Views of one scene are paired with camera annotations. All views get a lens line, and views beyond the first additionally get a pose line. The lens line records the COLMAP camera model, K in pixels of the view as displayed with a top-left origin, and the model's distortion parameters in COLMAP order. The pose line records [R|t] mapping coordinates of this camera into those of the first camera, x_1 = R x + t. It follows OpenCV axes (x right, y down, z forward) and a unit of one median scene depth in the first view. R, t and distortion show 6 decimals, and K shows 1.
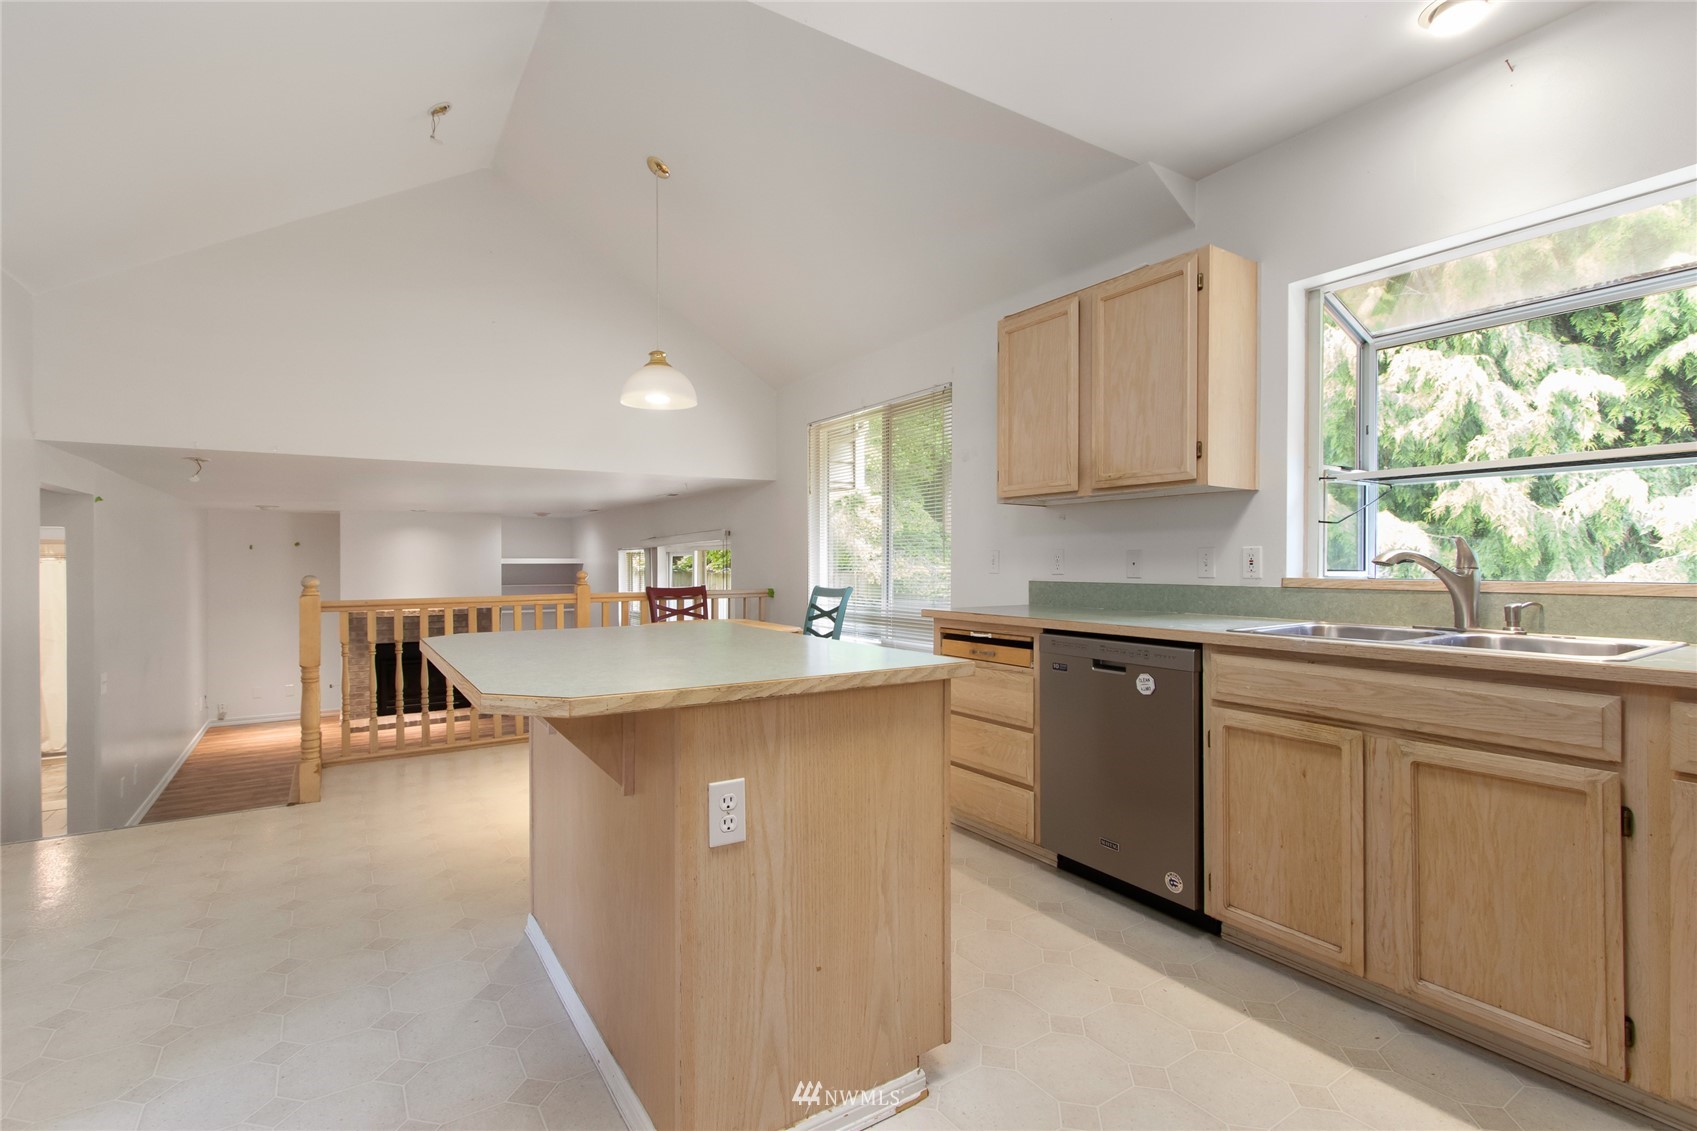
lens RADIAL K [[781.6, 0, 842.9], [0, 781.6, 557.3], [0, 0, 1]] dist [0.004537, 0.002089]
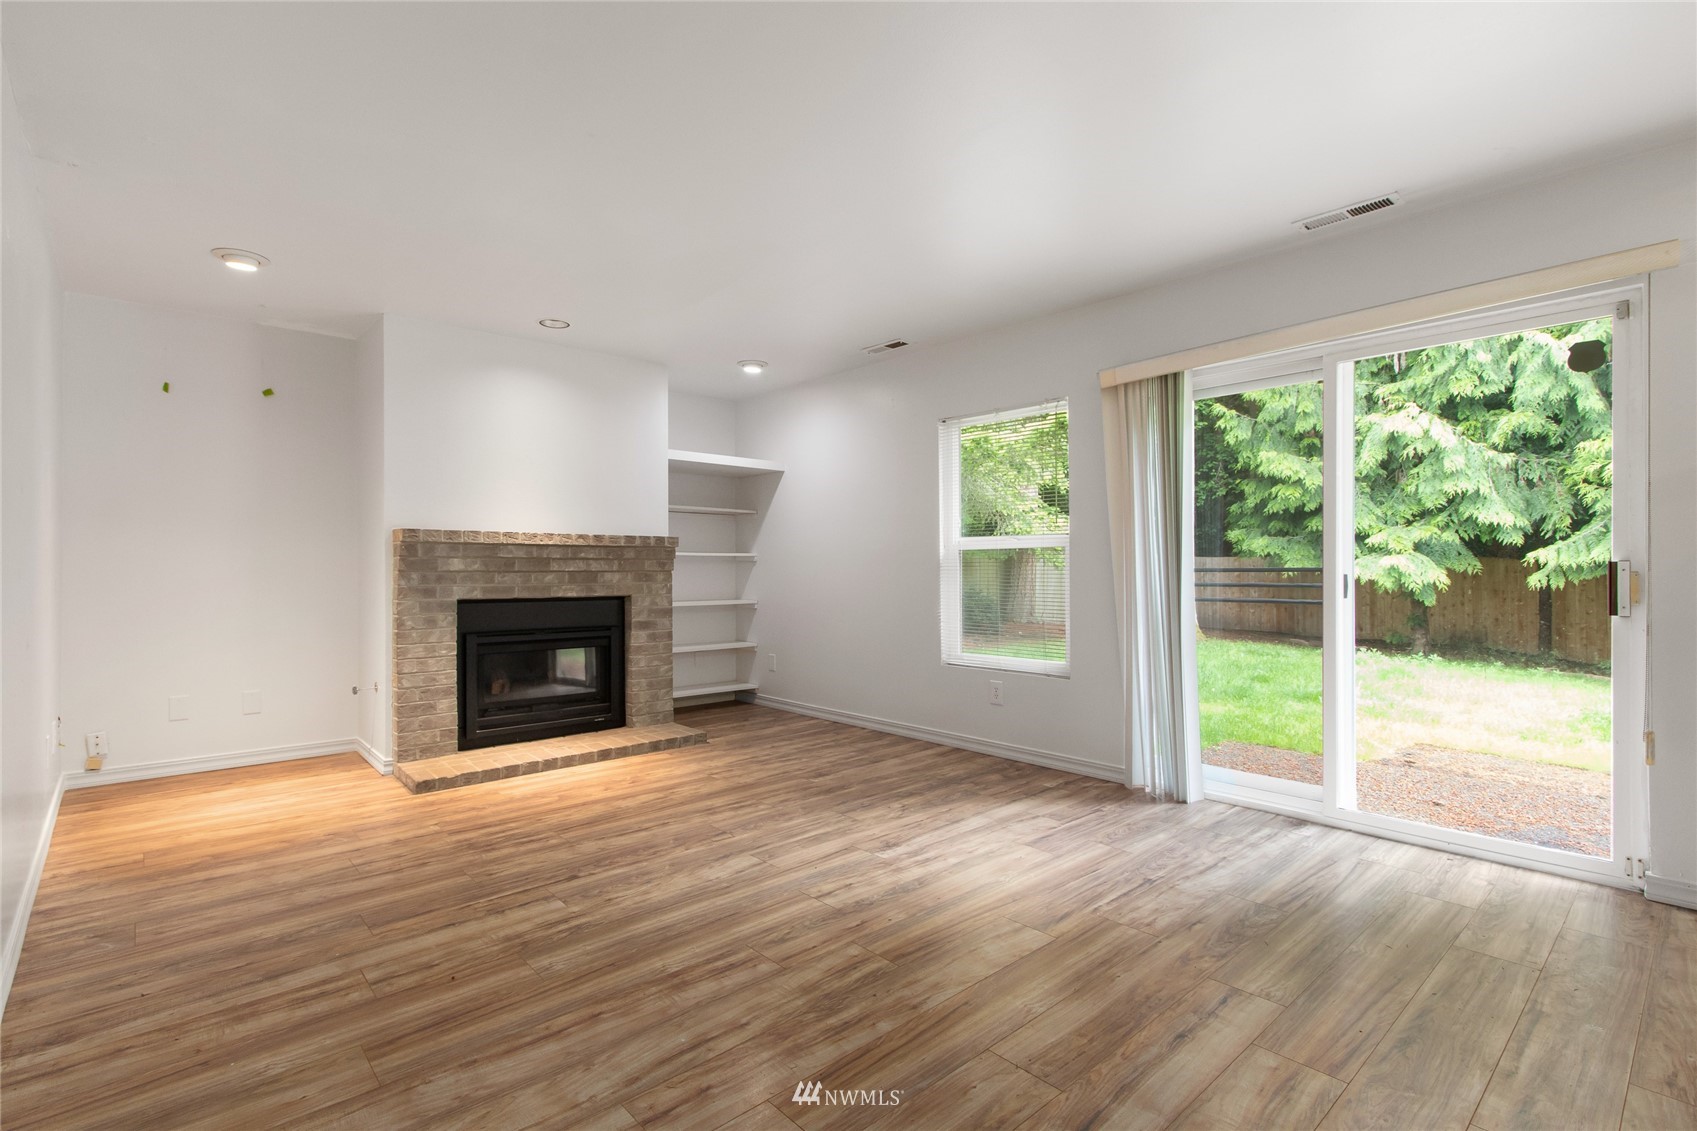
lens RADIAL K [[781.6, 0, 840.5], [0, 781.6, 567.6], [0, 0, 1]] dist [0.004537, 0.002089]
pose [[0.986851, 0.003928, 0.161583, -0.447369], [-0.003788, 0.999992, -0.001171, 0.091300], [-0.161586, 0.000543, 0.986858, 0.494220]]
